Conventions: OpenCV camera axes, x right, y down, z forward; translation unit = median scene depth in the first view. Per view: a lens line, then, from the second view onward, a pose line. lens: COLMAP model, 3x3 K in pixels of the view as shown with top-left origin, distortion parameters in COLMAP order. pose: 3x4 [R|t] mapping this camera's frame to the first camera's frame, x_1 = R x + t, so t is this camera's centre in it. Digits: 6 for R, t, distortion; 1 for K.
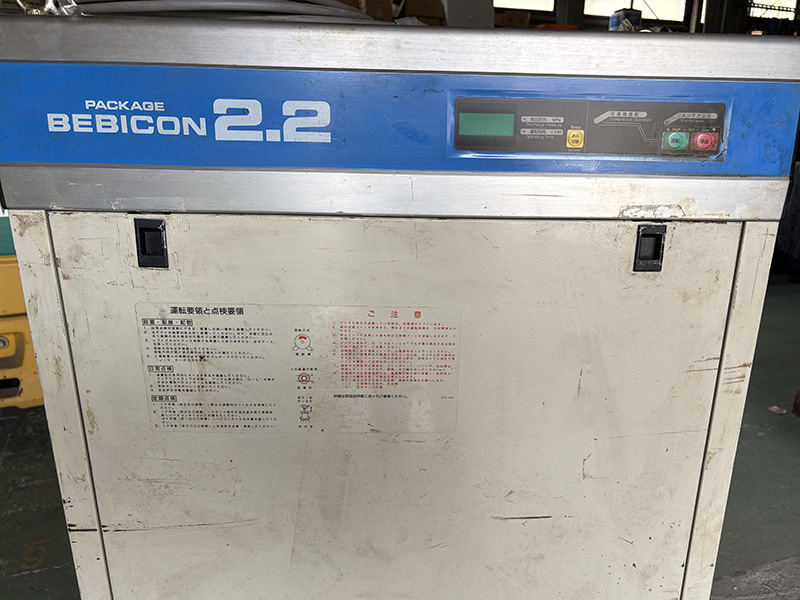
lens RADIAL K [[609.2, 0, 400.0], [0, 609.2, 300.0], [0, 0, 1]] dist [0.086625, -0.133824]
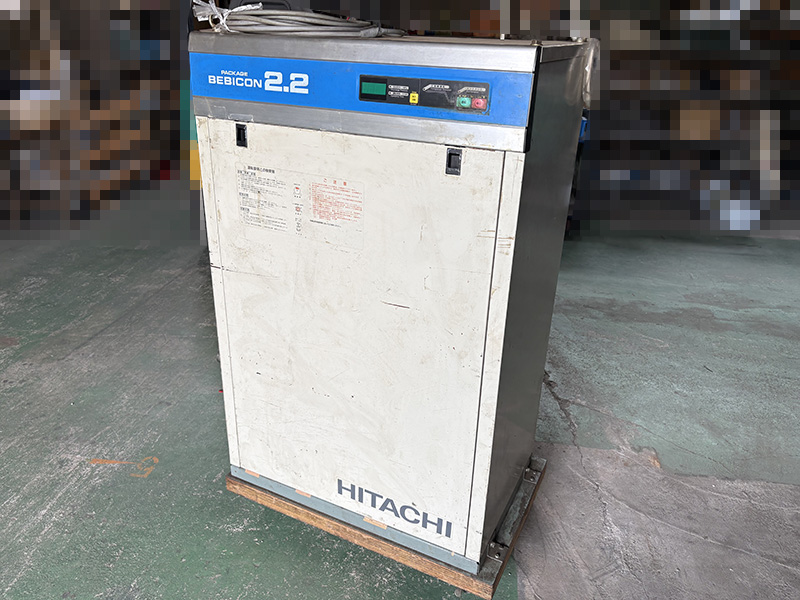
lens RADIAL K [[609.2, 0, 400.0], [0, 609.2, 300.0], [0, 0, 1]] dist [0.086625, -0.133824]
pose [[0.873617, 0.197134, -0.444895, 1.192370], [-0.160864, 0.979861, 0.118300, 0.135246], [0.459256, -0.031781, 0.887735, -0.736327]]
